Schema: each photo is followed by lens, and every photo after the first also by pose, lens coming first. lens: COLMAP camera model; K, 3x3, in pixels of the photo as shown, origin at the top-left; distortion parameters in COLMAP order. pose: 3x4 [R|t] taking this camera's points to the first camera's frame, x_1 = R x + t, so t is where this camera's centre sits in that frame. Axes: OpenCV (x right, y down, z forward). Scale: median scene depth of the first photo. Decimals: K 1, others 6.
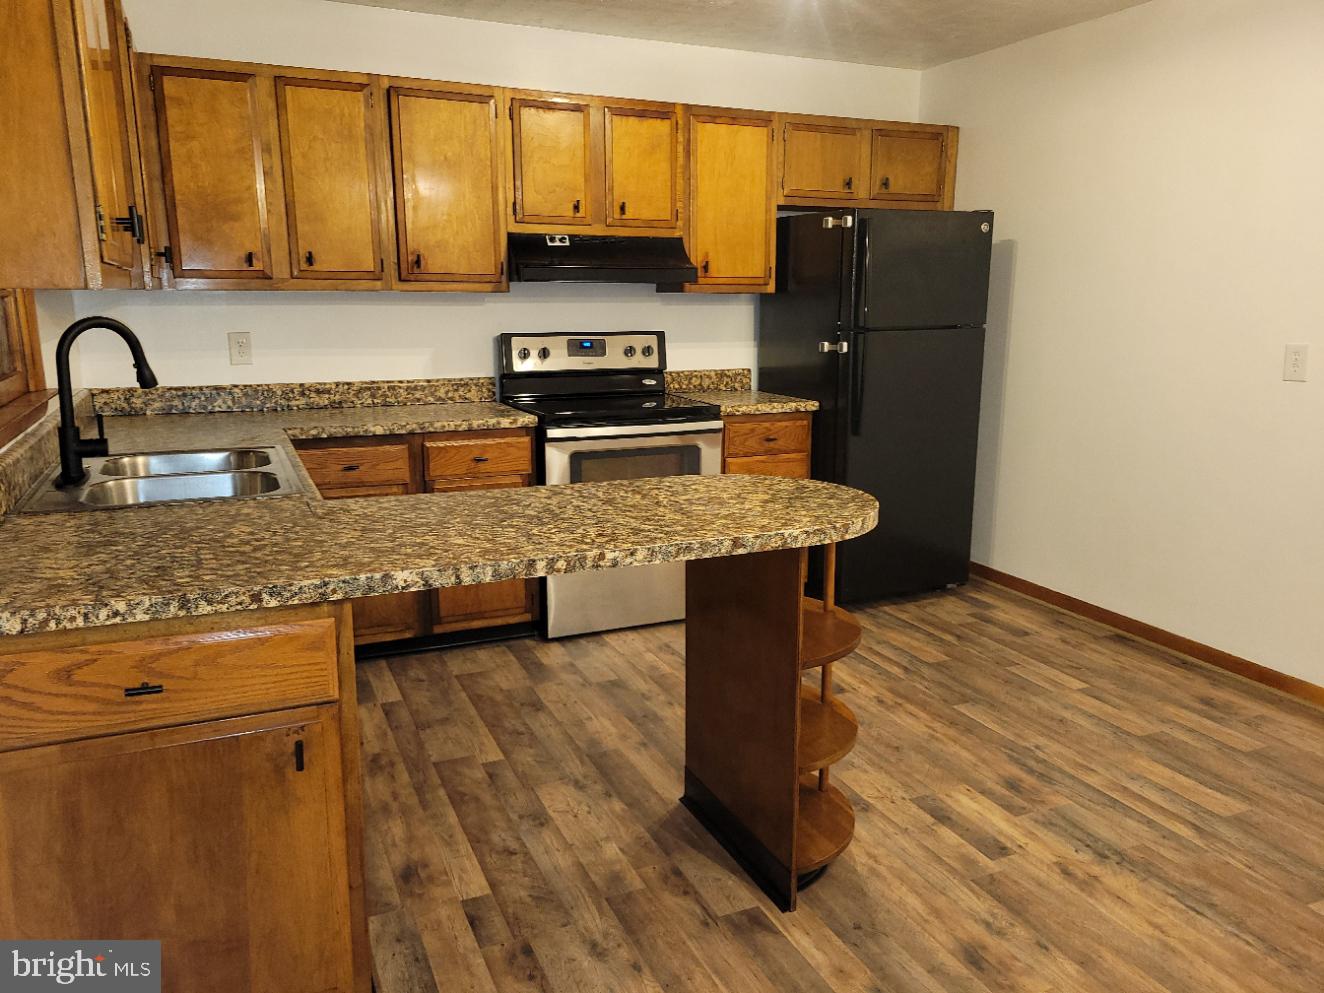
lens RADIAL K [[994.3, 0, 662.0], [0, 994.3, 496.5], [0, 0, 1]] dist [0.074348, -0.081378]
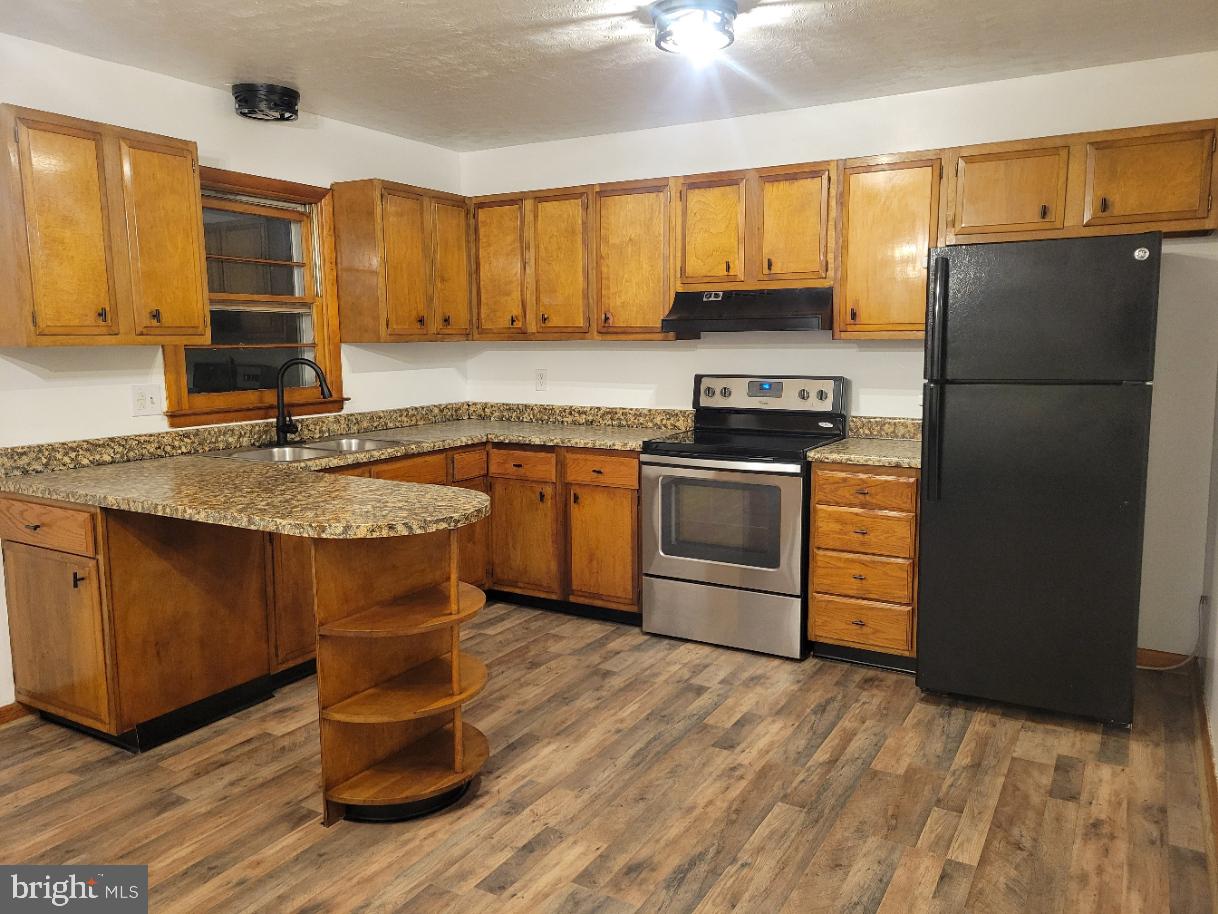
lens RADIAL K [[892.5, 0, 609.0], [0, 892.5, 457.0], [0, 0, 1]] dist [0.038314, -0.001323]
pose [[0.588154, 0.102964, -0.802168, 0.685164], [-0.154573, 0.987890, 0.013470, -0.068485], [0.793840, 0.116071, 0.596947, 0.311895]]
